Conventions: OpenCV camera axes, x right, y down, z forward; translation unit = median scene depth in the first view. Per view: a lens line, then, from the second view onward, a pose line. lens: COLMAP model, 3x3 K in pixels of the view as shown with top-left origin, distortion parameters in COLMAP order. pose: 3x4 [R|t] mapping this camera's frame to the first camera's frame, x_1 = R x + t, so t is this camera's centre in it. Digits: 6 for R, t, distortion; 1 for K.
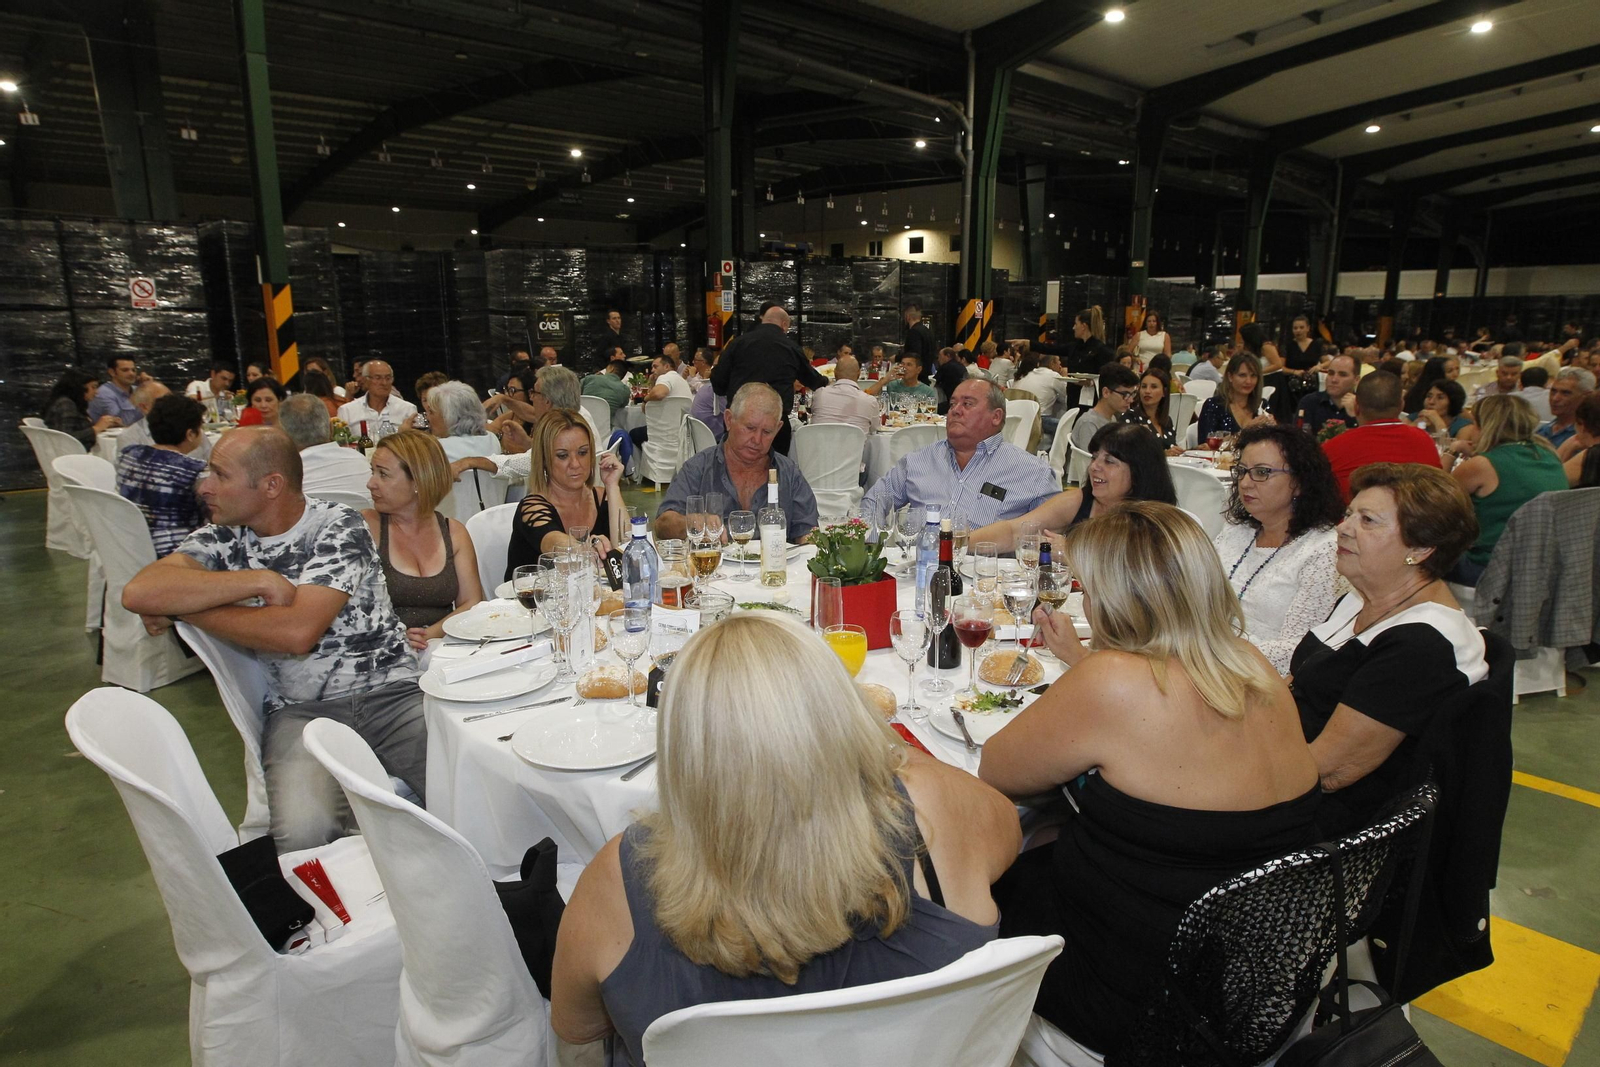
lens RADIAL K [[954.9, 0, 798.9], [0, 954.9, 542.7], [0, 0, 1]] dist [-0.062046, 0.032682]
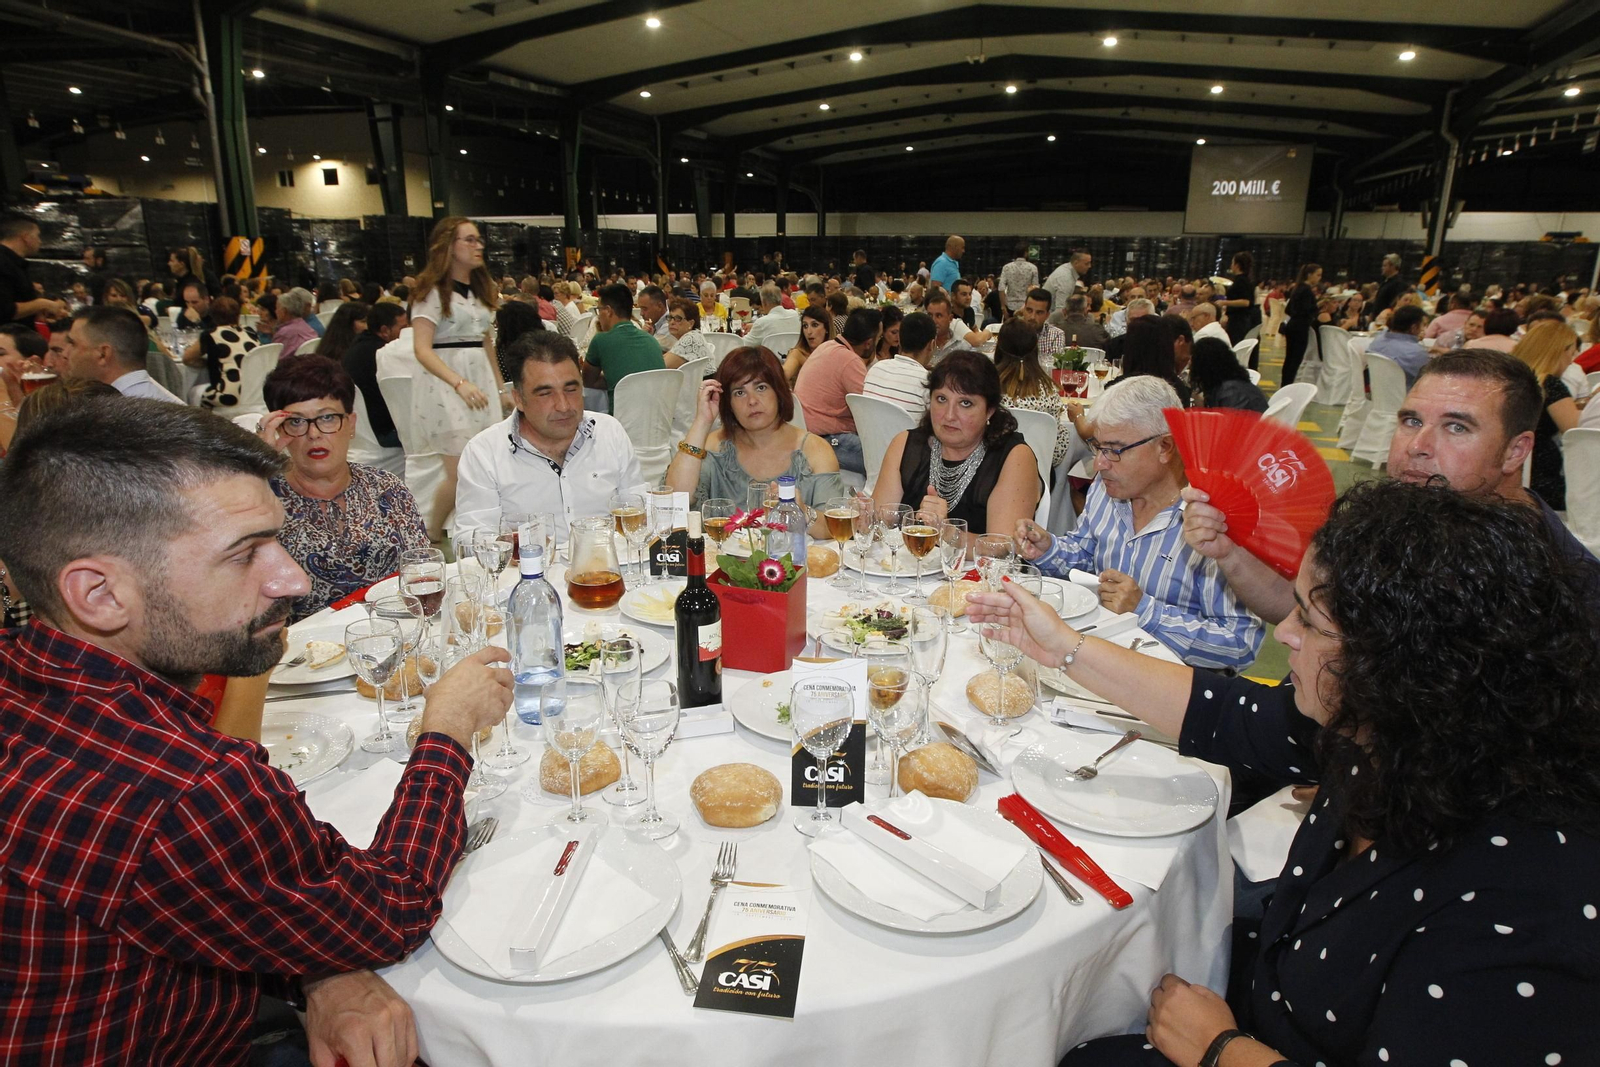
lens RADIAL K [[954.9, 0, 798.9], [0, 954.9, 542.7], [0, 0, 1]] dist [-0.062046, 0.032682]
pose [[0.884633, -0.120573, 0.450429, 0.226896], [0.091326, 0.992083, 0.086202, 0.053462], [-0.457256, -0.035122, 0.888641, -0.239898]]
